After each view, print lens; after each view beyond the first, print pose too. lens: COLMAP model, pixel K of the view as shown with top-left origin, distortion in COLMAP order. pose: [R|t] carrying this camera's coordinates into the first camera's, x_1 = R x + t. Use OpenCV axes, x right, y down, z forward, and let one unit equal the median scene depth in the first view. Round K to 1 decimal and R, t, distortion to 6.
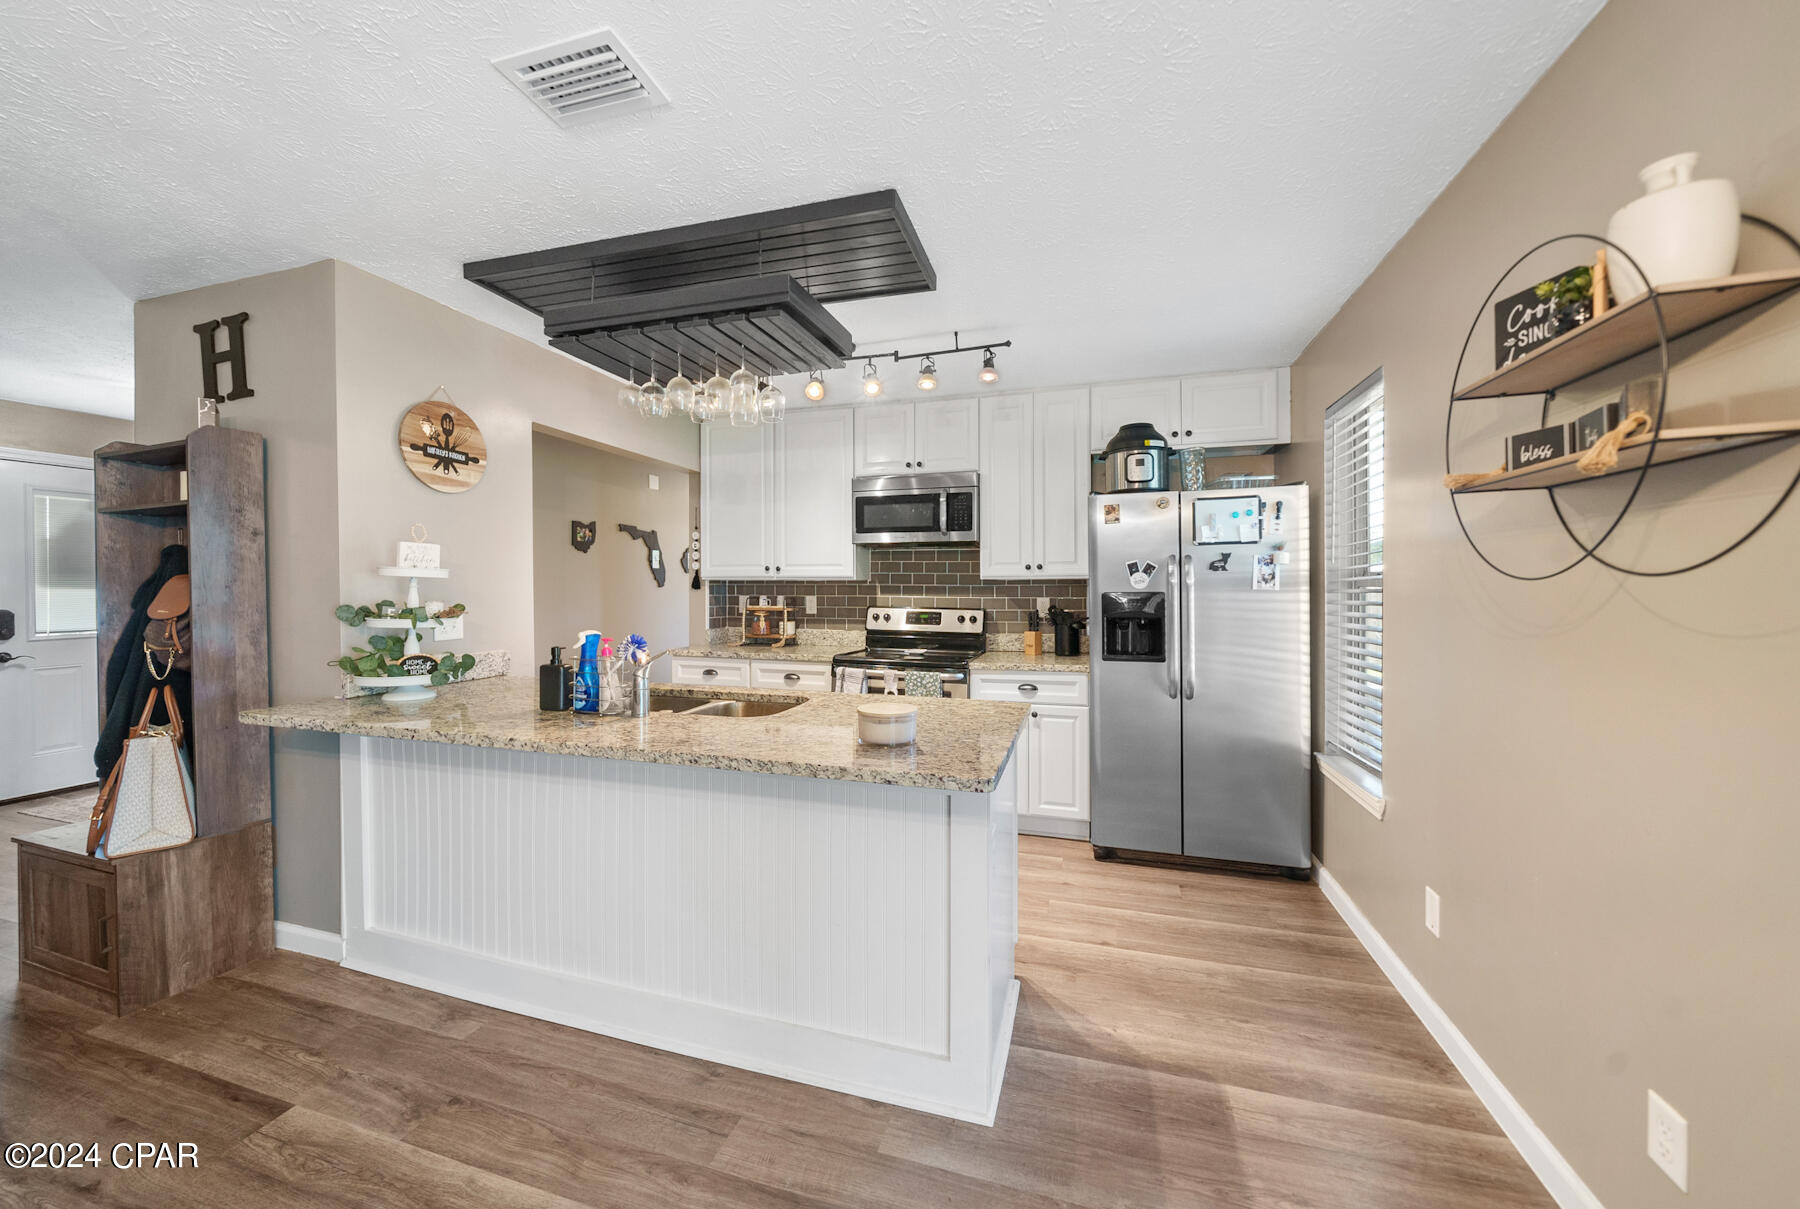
lens RADIAL K [[650.0, 0, 900.0], [0, 650.0, 604.5], [0, 0, 1]] dist [0.000685, -0.000069]
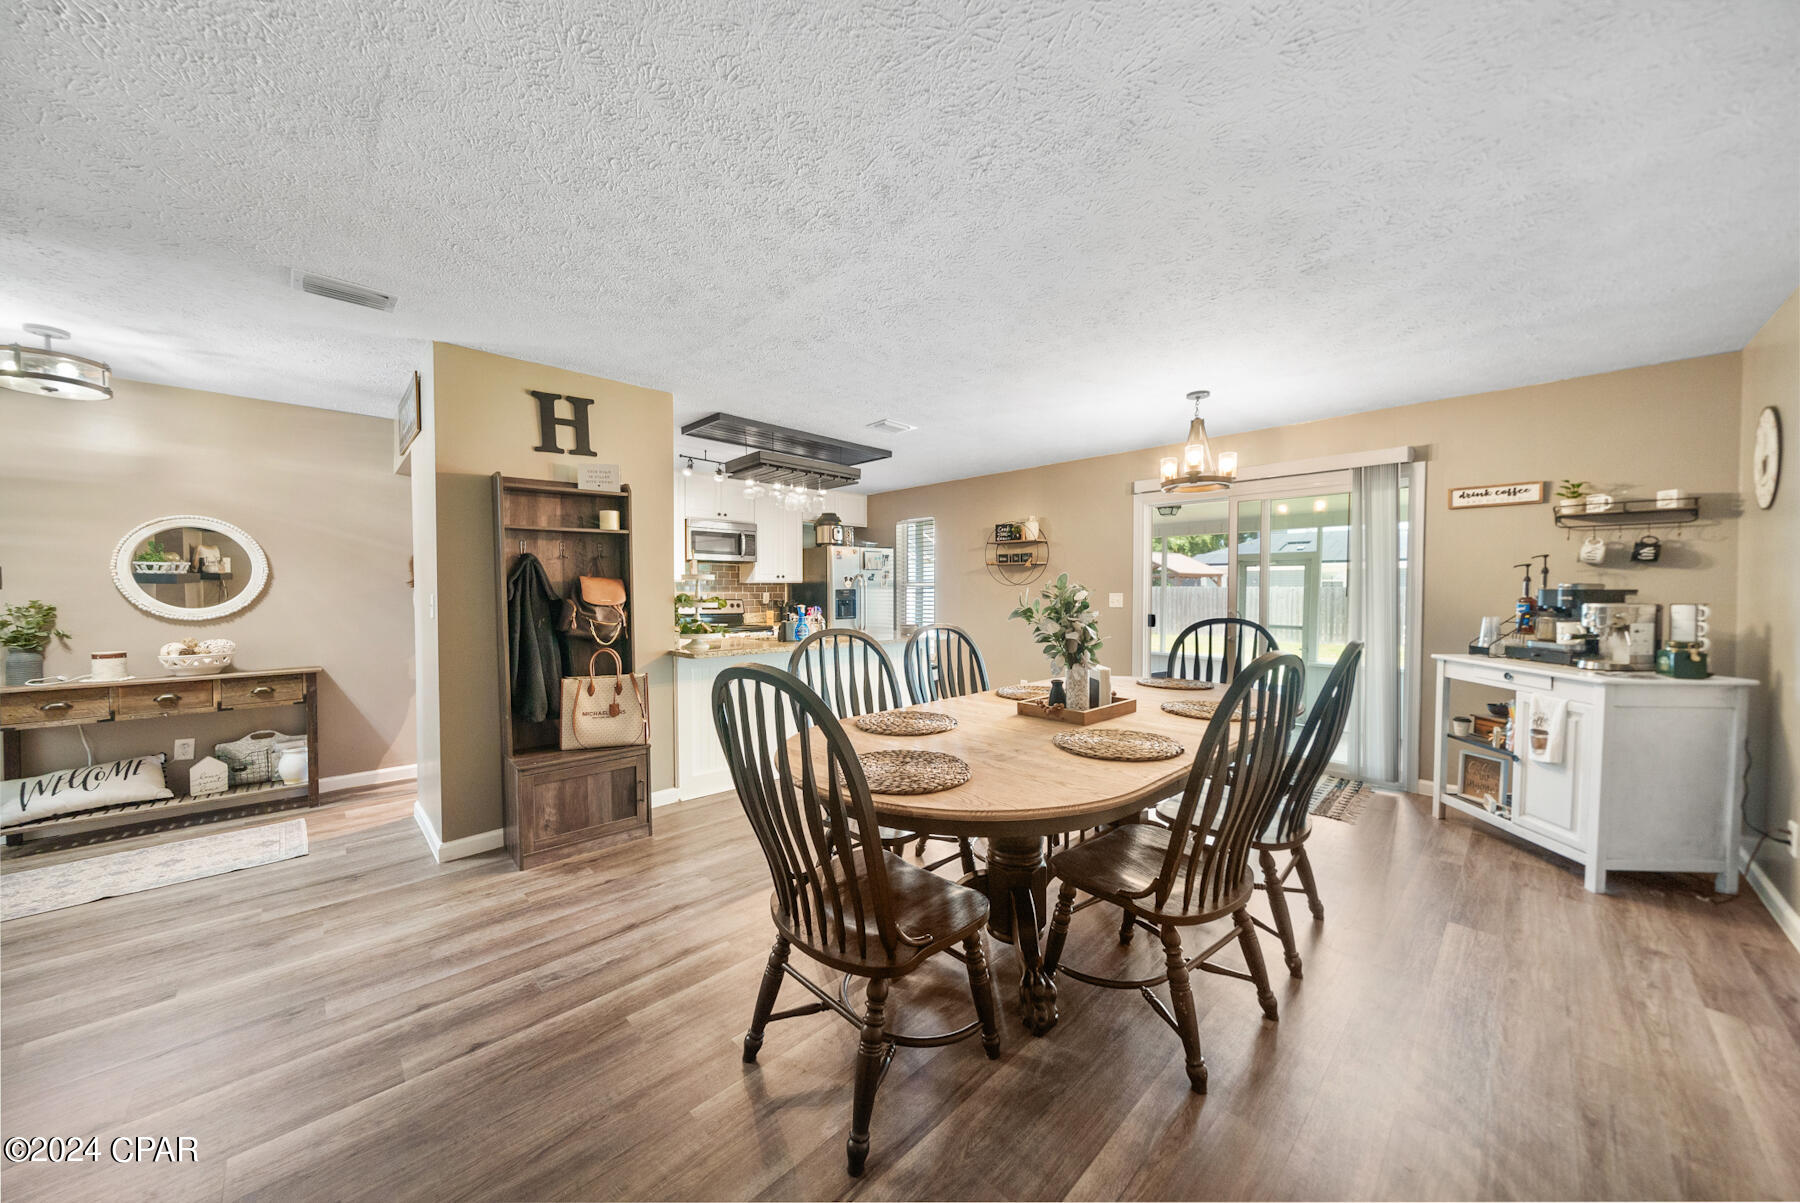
lens RADIAL K [[631.6, 0, 901.3], [0, 631.6, 592.9], [0, 0, 1]] dist [-0.002501, -0.000183]
pose [[0.479133, -0.002662, 0.877738, -1.400194], [0.022285, 0.999710, -0.009133, 0.017347], [-0.877460, 0.023936, 0.479053, -0.223731]]
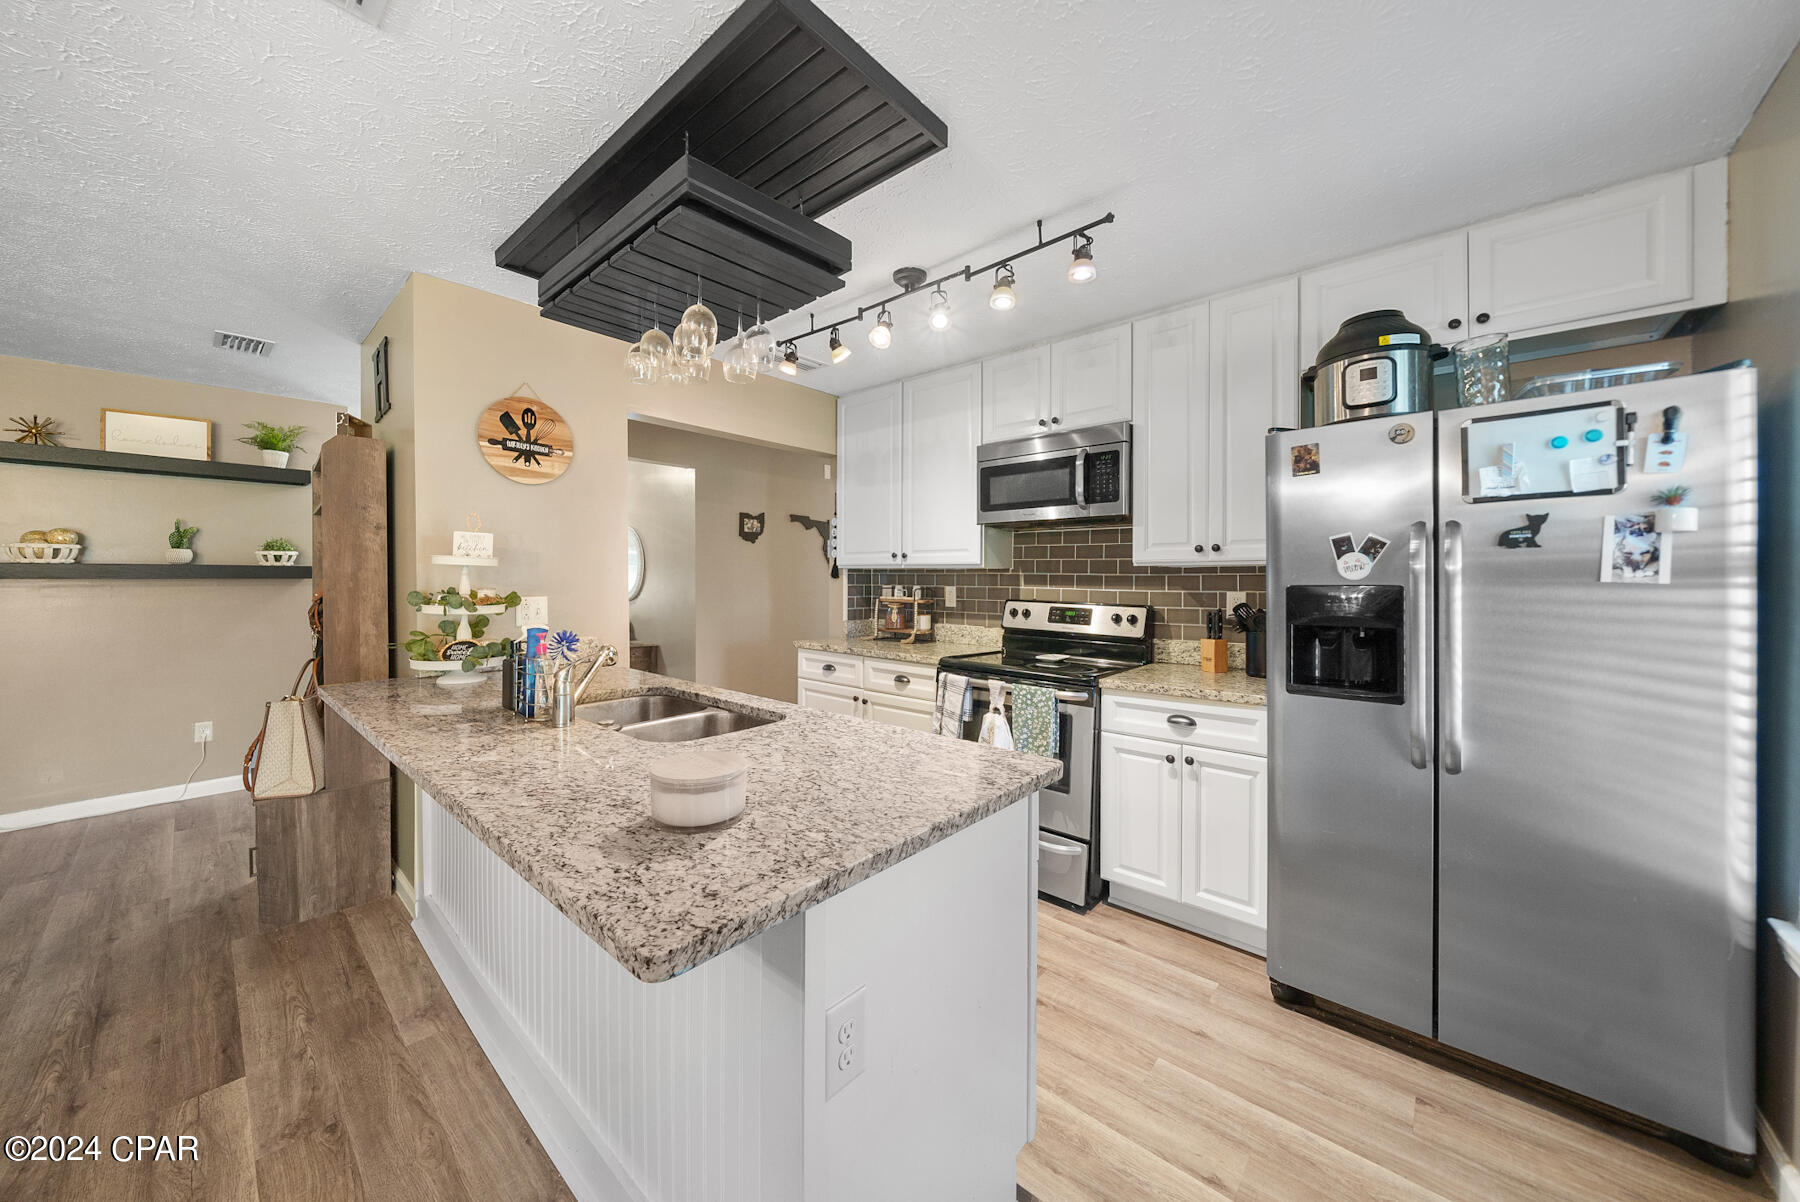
lens RADIAL K [[631.6, 0, 901.3], [0, 631.6, 592.4], [0, 0, 1]] dist [-0.002501, -0.000183]
pose [[0.907656, 0.012903, -0.419516, 0.214434], [-0.013954, 0.999902, 0.000564, -0.006304], [0.419482, 0.005342, 0.907748, 0.266892]]
